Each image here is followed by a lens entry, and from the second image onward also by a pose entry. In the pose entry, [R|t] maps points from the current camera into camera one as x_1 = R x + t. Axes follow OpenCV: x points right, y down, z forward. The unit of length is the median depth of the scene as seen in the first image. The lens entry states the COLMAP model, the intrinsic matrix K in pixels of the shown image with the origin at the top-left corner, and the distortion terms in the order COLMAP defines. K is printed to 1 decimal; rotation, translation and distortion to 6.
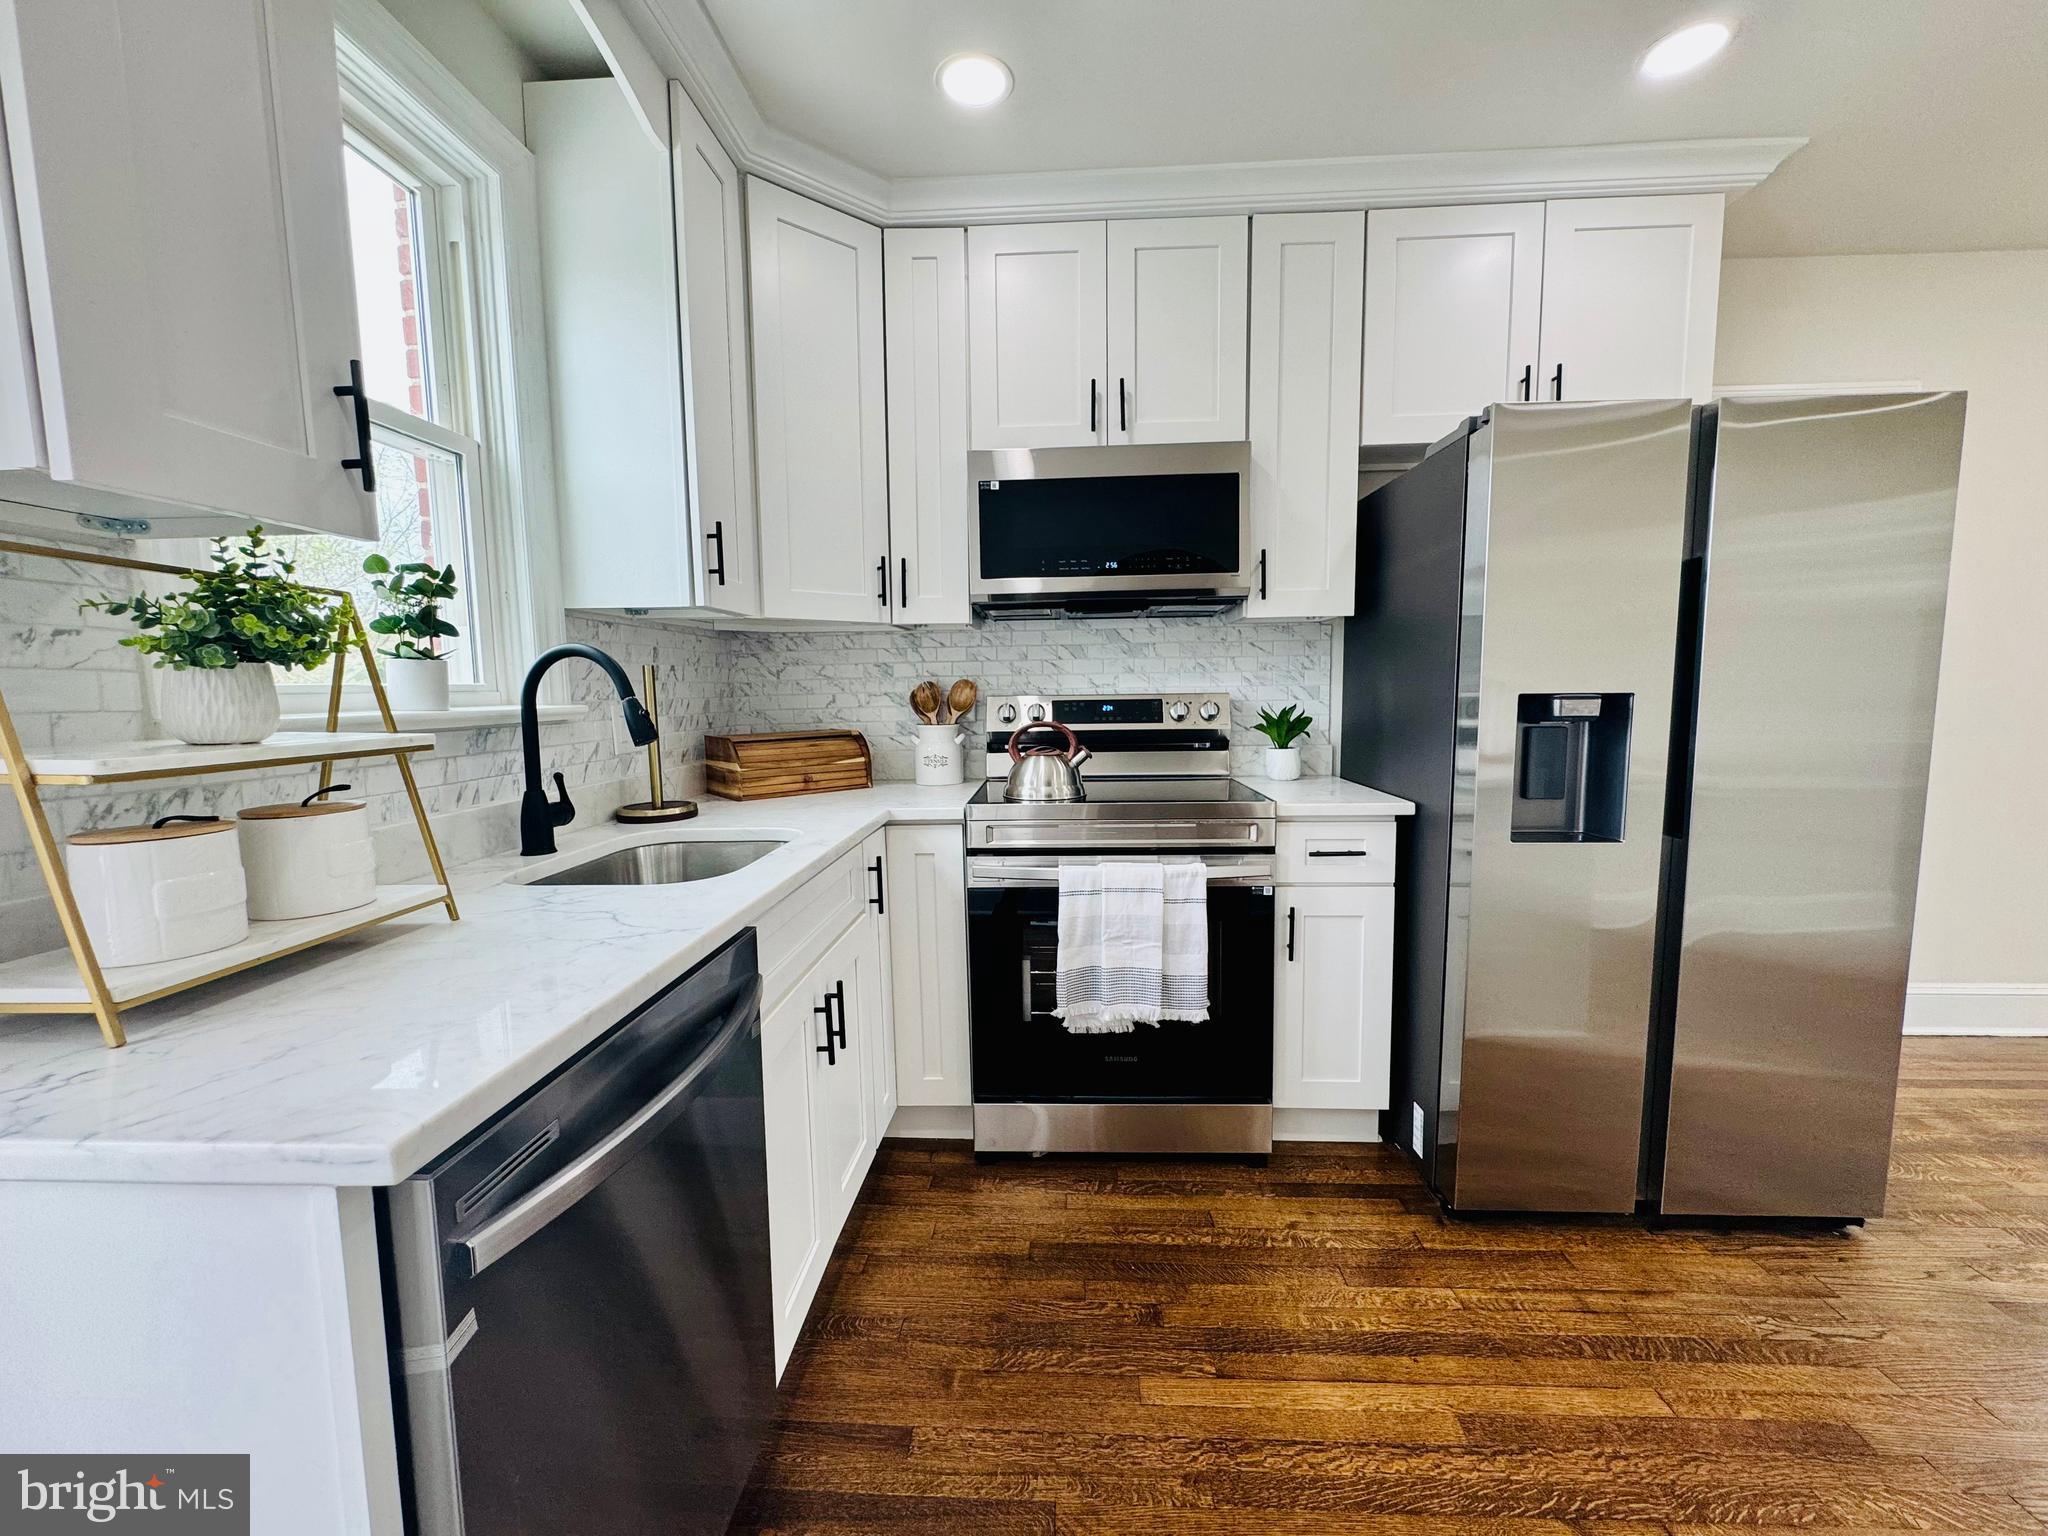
lens RADIAL K [[820.0, 0, 1022.8], [0, 820.0, 766.4], [0, 0, 1]] dist [-0.001843, -0.000022]
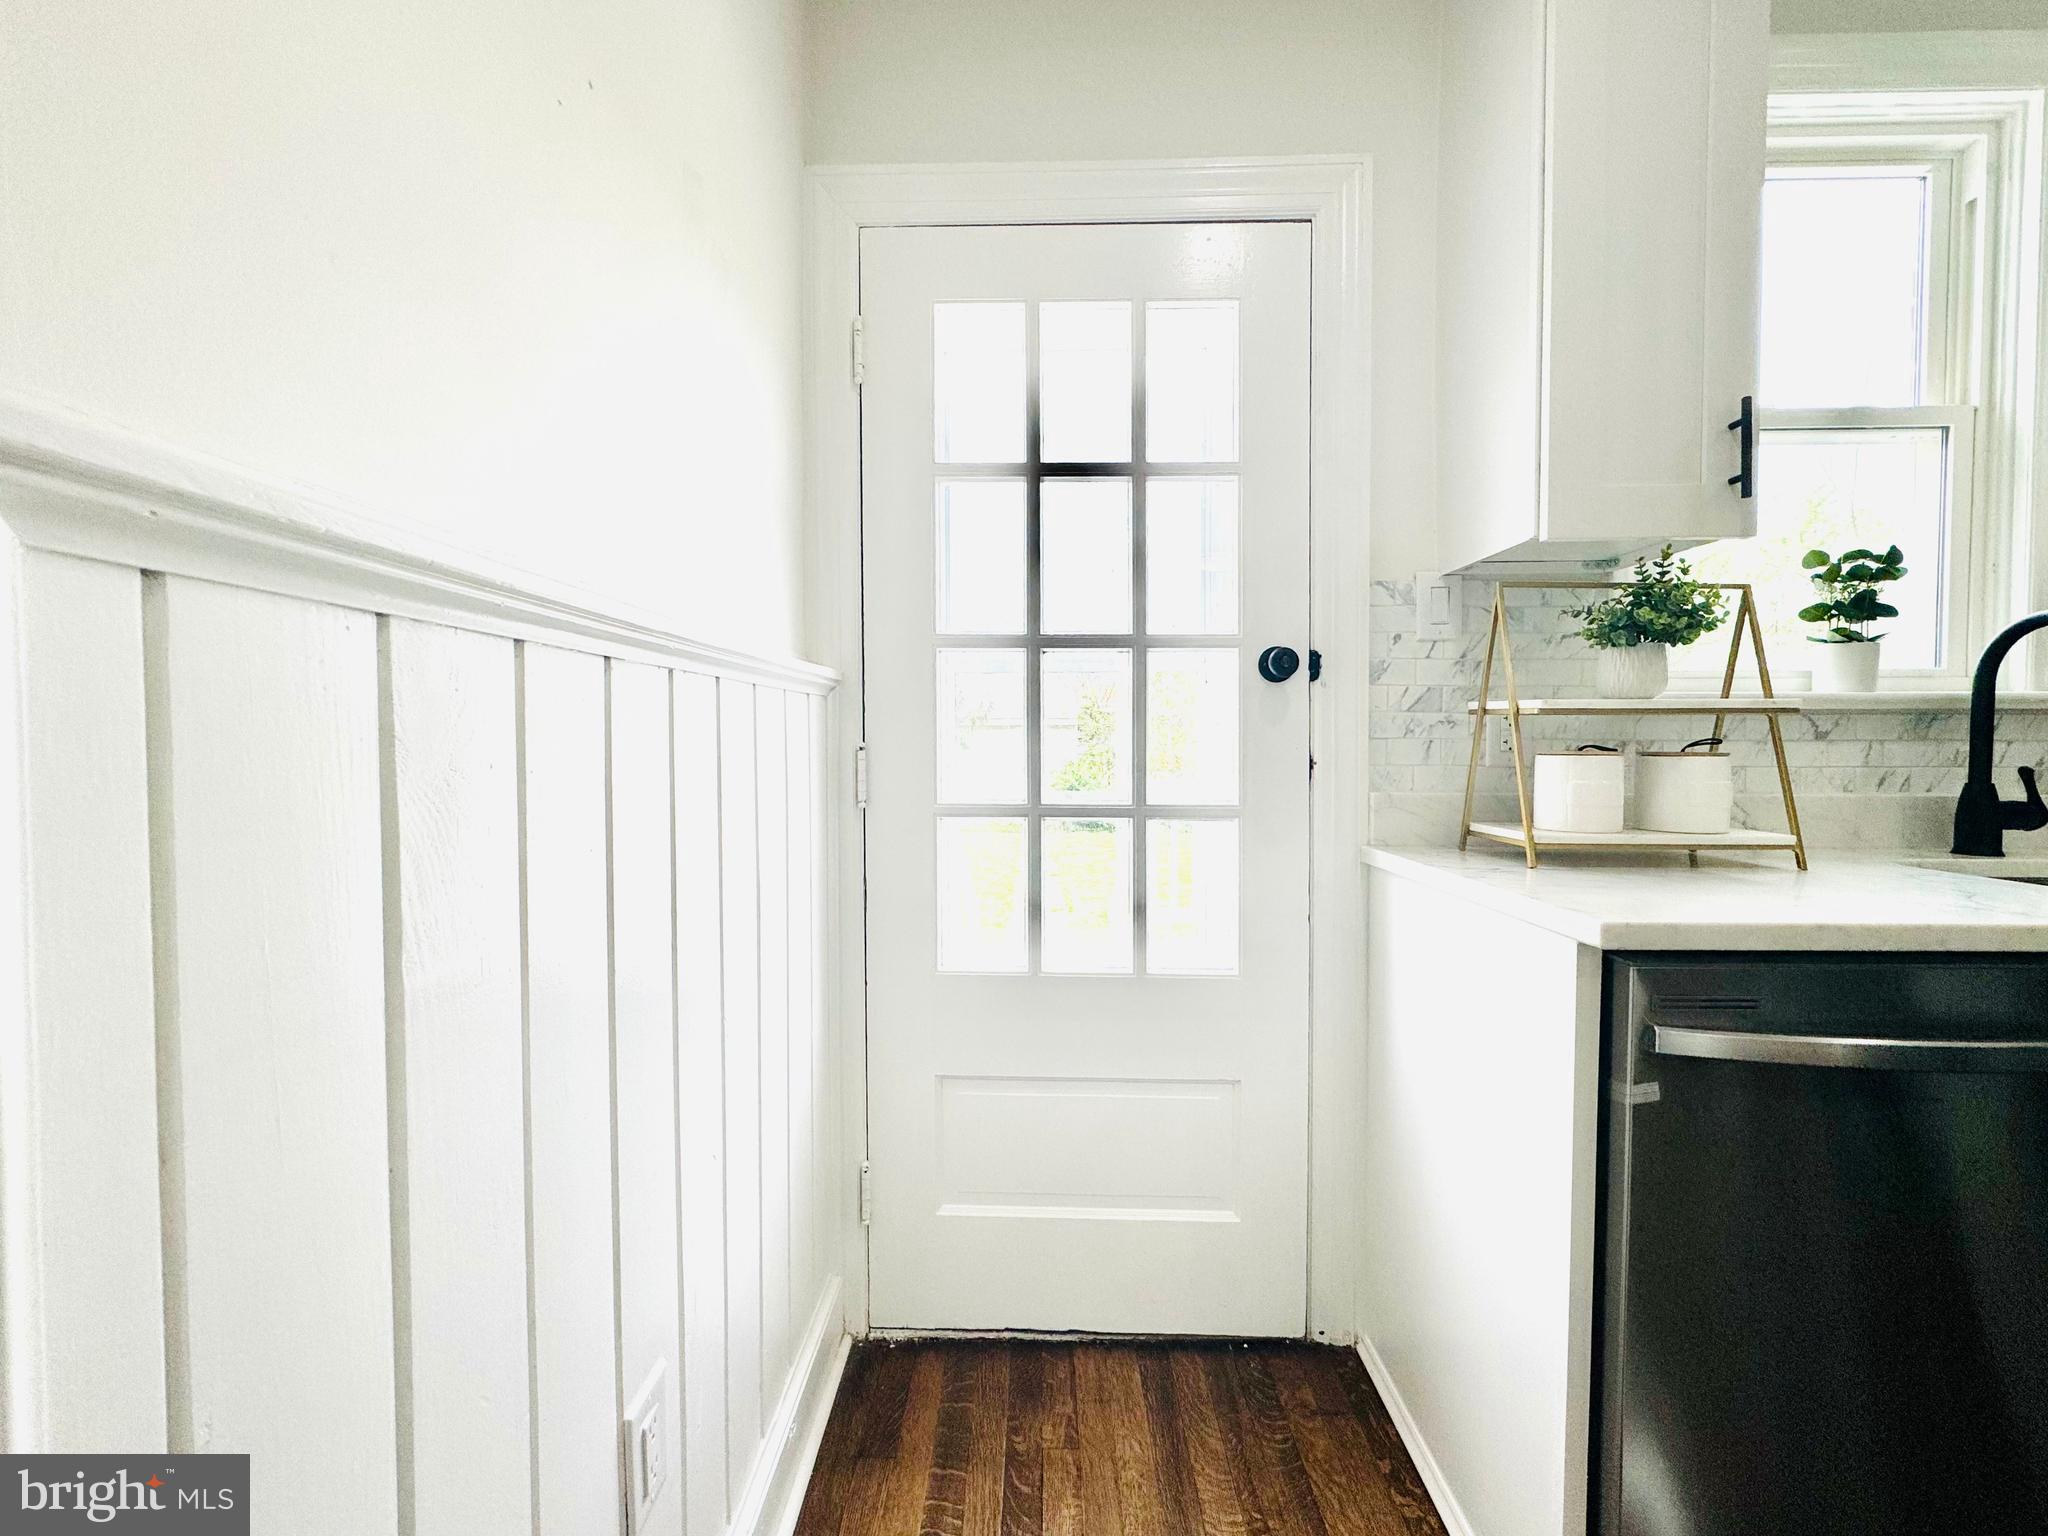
lens RADIAL K [[820.0, 0, 1023.6], [0, 820.0, 762.1], [0, 0, 1]] dist [-0.001843, -0.000022]
pose [[0.035511, 0.050646, -0.998085, 0.230207], [-0.096330, 0.994238, 0.047024, 0.060468], [0.994716, 0.094476, 0.040185, -0.060860]]
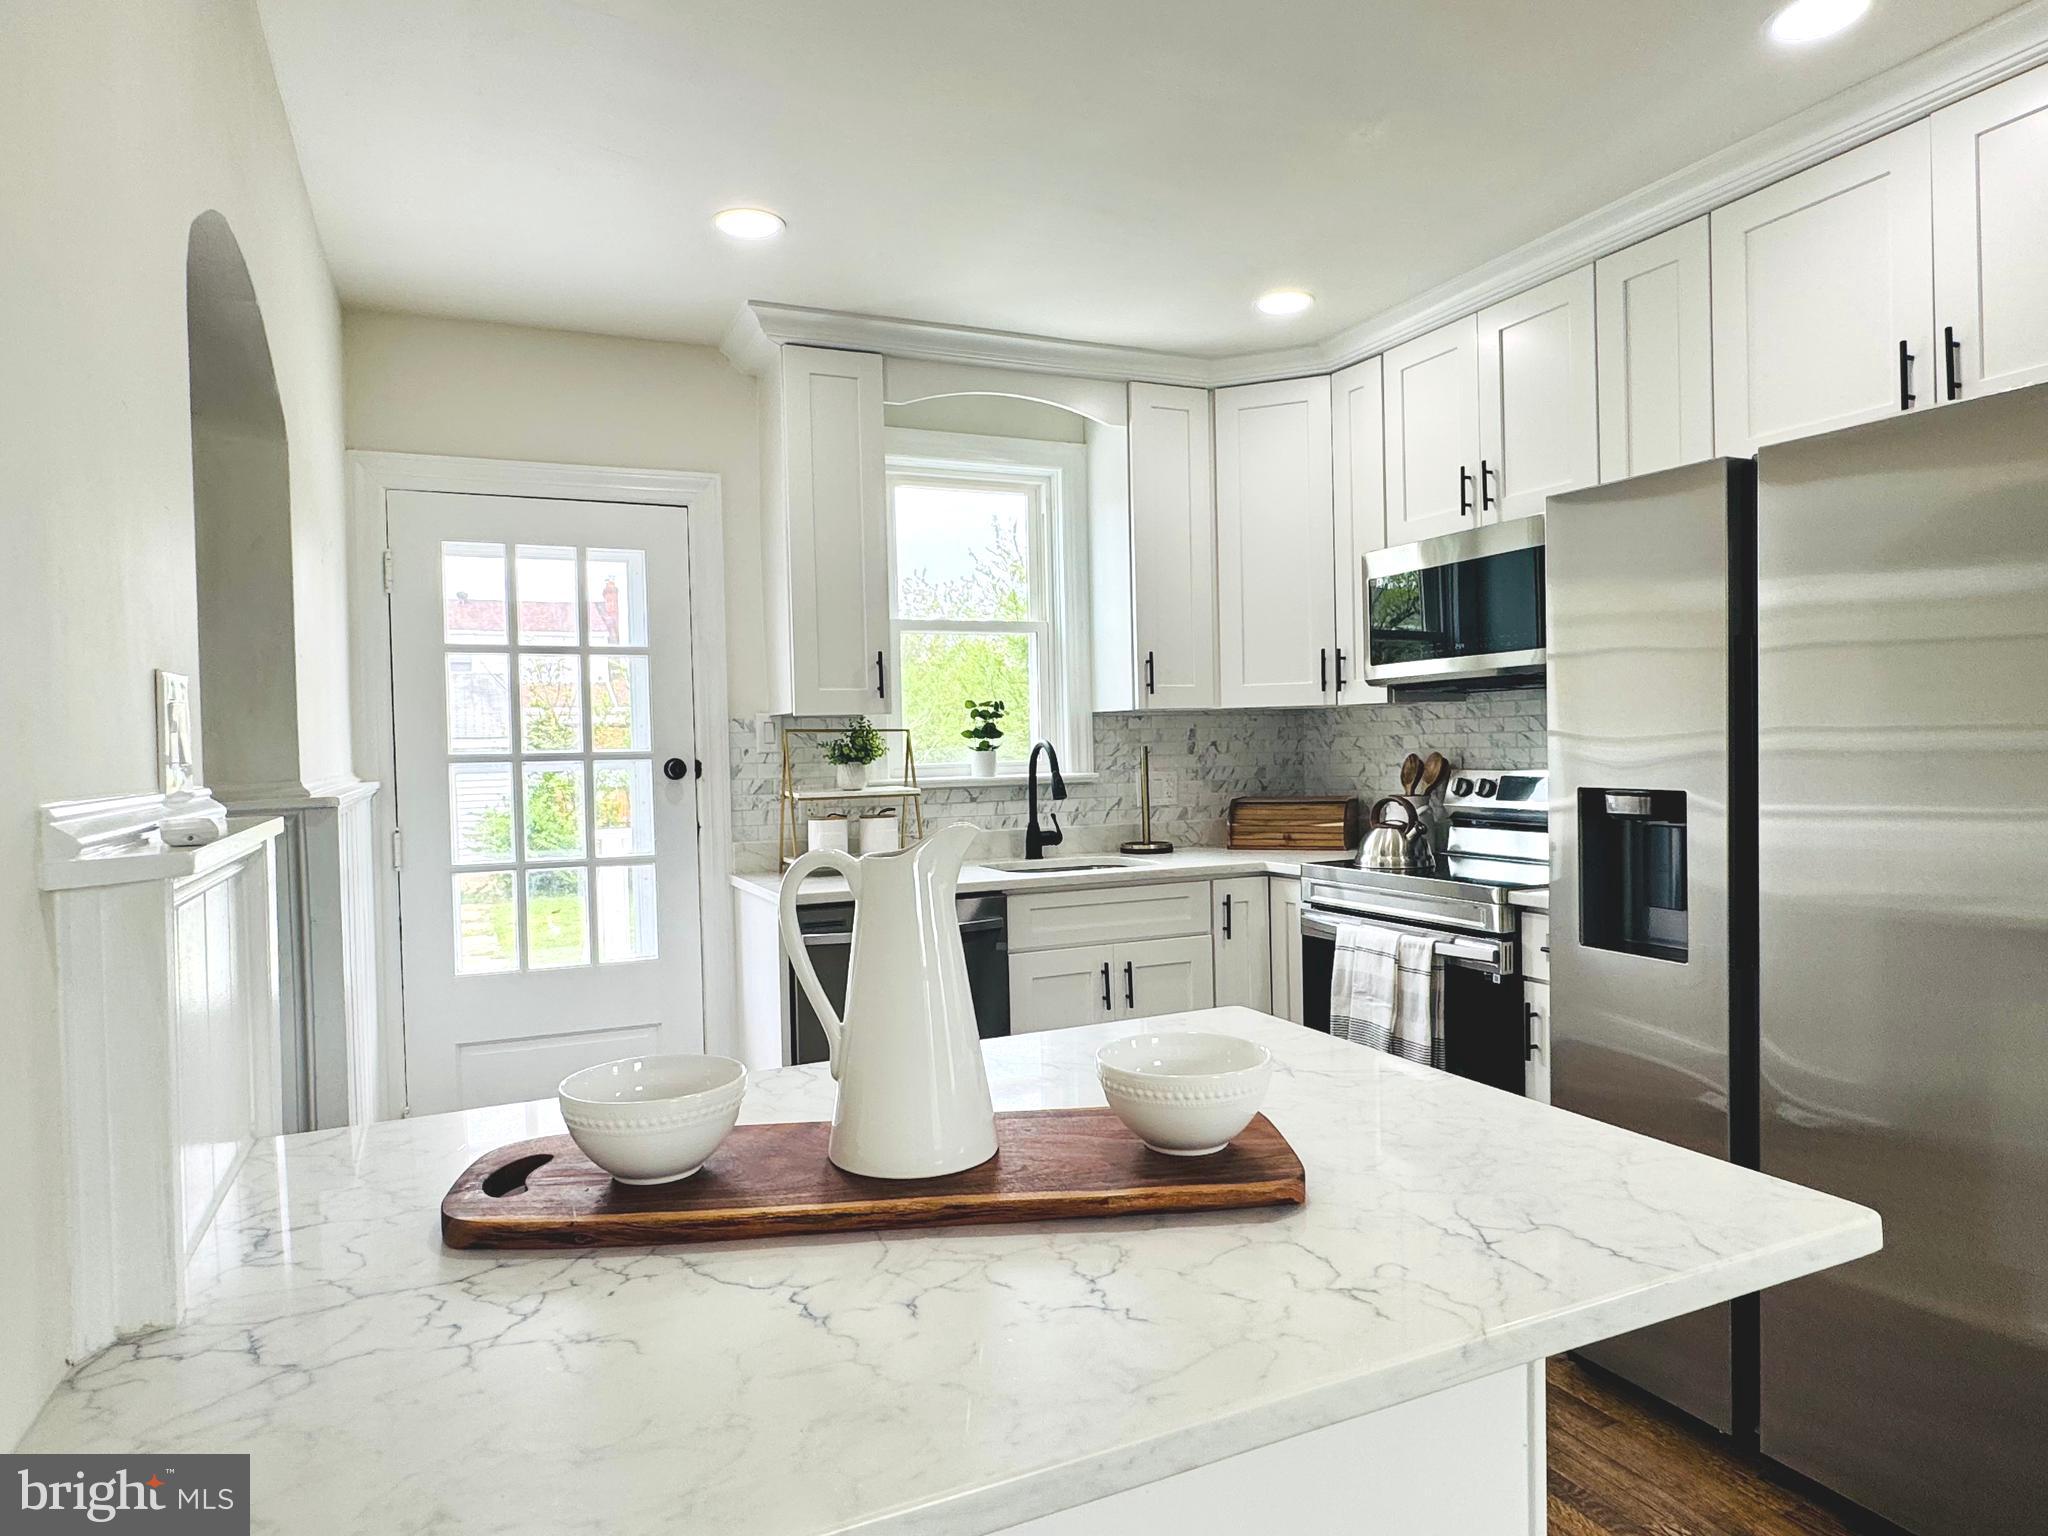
lens RADIAL K [[1218.0, 0, 1017.8], [0, 1218.0, 762.3], [0, 0, 1]] dist [-0.013072, 0.000893]
pose [[0.464120, 0.017450, -0.885601, 1.577272], [-0.071169, 0.997308, -0.017647, -0.047103], [0.882909, 0.071217, 0.464112, -0.234422]]
